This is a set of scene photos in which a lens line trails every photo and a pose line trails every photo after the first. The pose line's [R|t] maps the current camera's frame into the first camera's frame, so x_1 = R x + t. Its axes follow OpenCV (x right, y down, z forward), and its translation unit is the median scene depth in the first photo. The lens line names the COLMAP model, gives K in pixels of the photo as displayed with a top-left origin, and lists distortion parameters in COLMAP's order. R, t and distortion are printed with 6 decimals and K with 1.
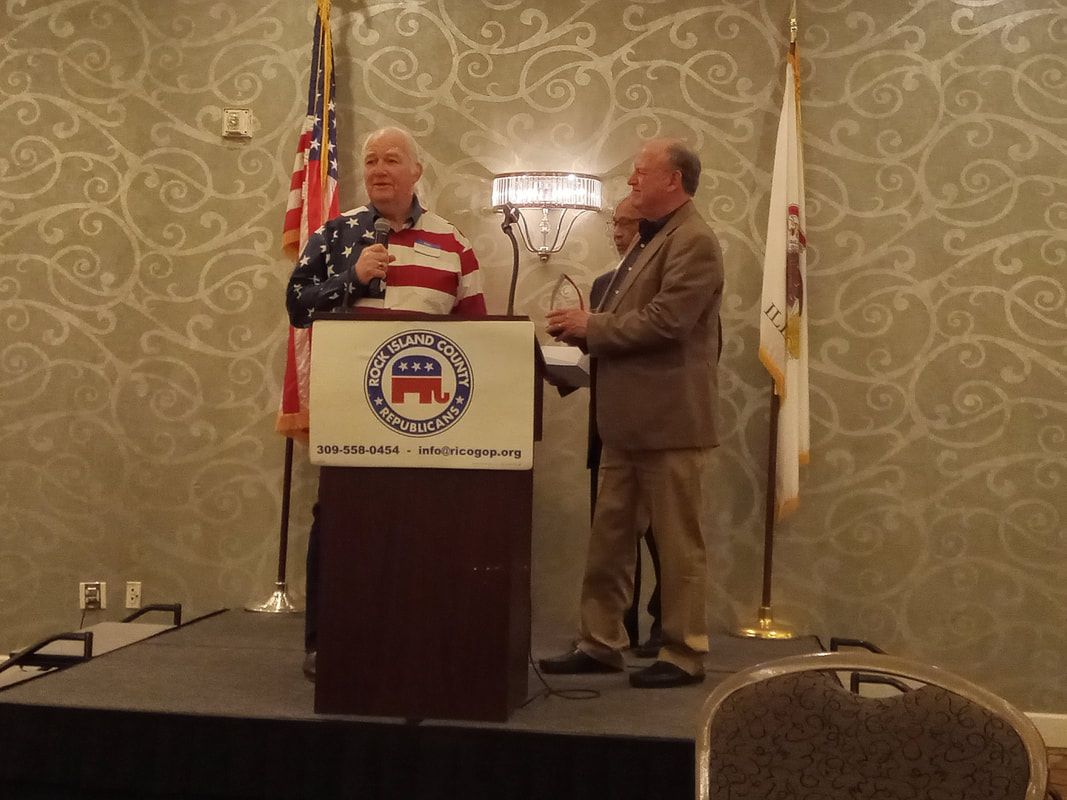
lens RADIAL K [[1576.8, 0, 533.5], [0, 1576.8, 400.0], [0, 0, 1]] dist [0.085794, -0.121217]
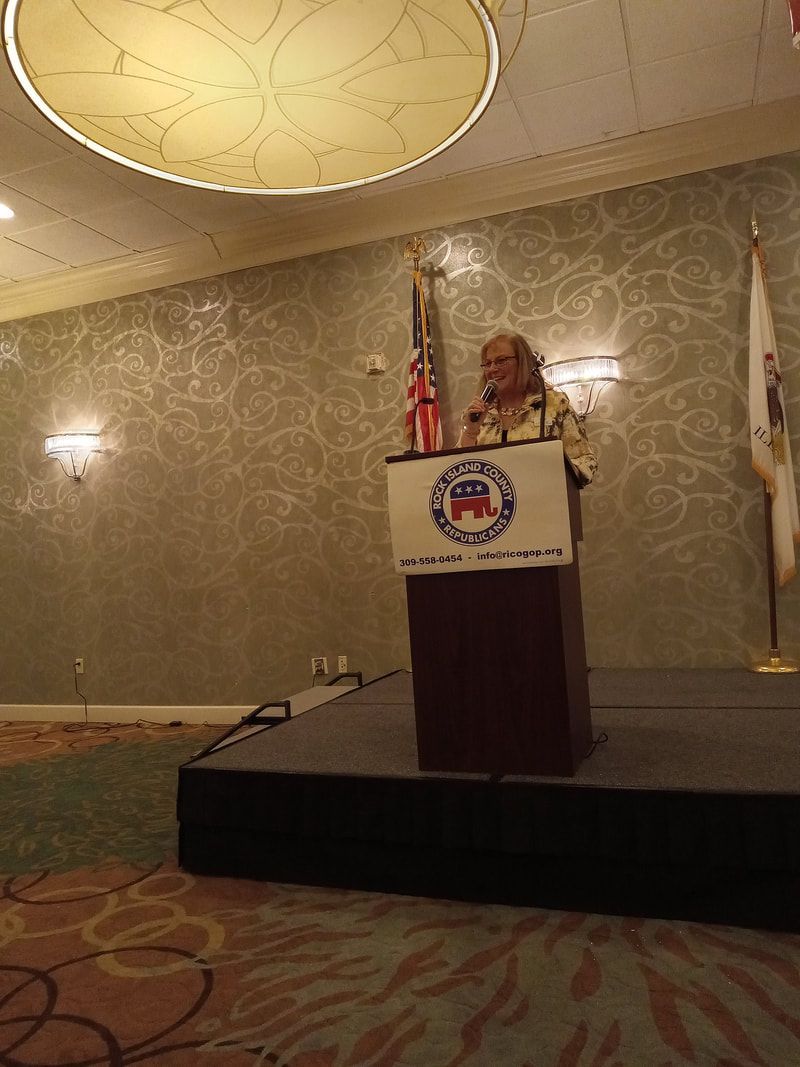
lens RADIAL K [[787.8, 0, 400.0], [0, 787.8, 533.5], [0, 0, 1]] dist [0.097867, -0.200209]
pose [[0.963960, -0.101300, -0.246007, 0.014363], [0.099455, 0.994842, -0.019944, 0.012982], [0.246758, -0.005241, 0.969063, 0.248499]]
